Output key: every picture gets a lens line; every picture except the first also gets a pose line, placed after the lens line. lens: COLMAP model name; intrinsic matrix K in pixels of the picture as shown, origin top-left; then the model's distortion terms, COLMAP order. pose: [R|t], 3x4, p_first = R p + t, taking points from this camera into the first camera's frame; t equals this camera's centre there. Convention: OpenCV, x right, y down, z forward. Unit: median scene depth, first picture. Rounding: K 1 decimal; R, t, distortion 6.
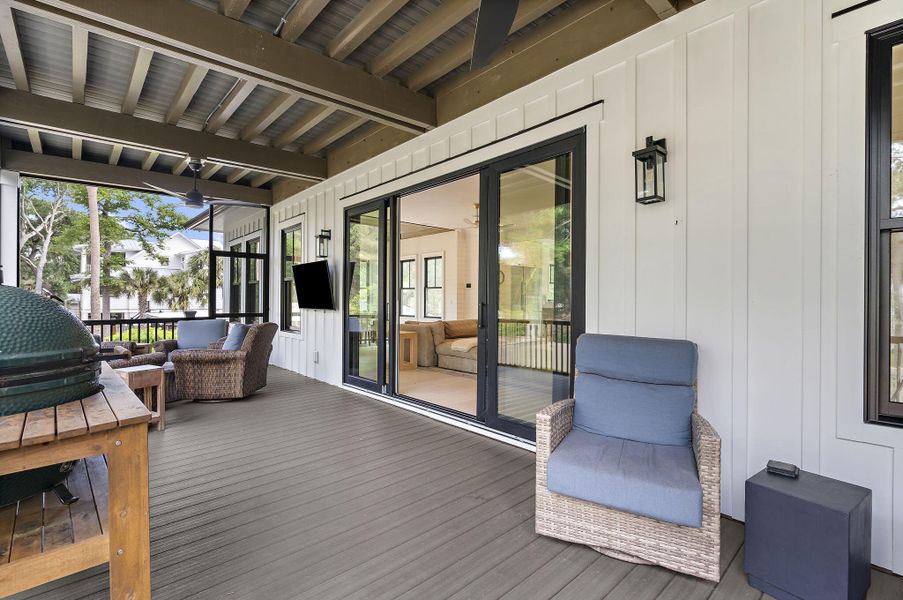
lens RADIAL K [[411.8, 0, 451.1], [0, 411.8, 301.4], [0, 0, 1]] dist [-0.001427, -0.000225]
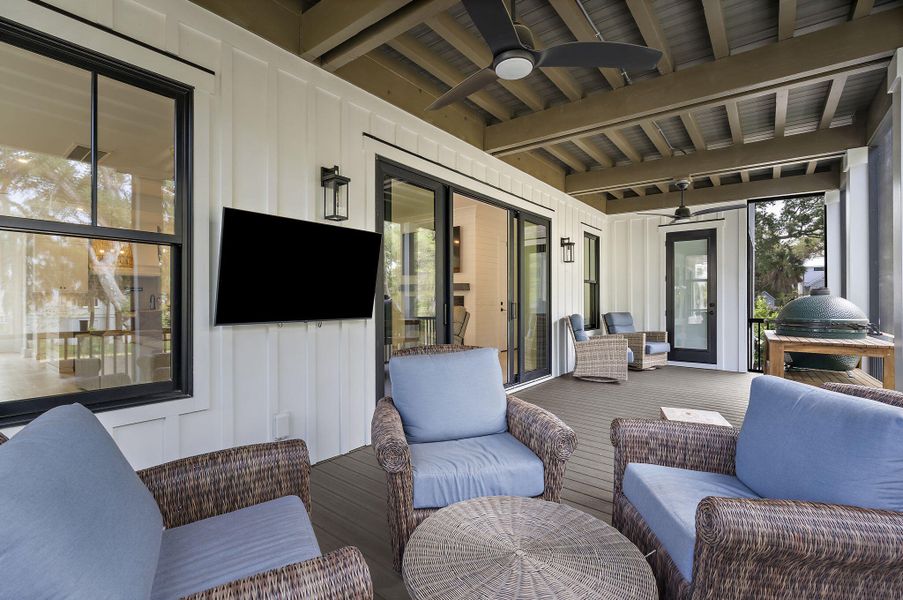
lens RADIAL K [[411.8, 0, 453.4], [0, 411.8, 298.0], [0, 0, 1]] dist [-0.001427, -0.000225]
pose [[-0.164909, 0.000255, 0.986309, -1.041327], [-0.002698, 0.999996, -0.000710, -0.010319], [-0.986305, -0.002779, -0.164908, 1.148005]]
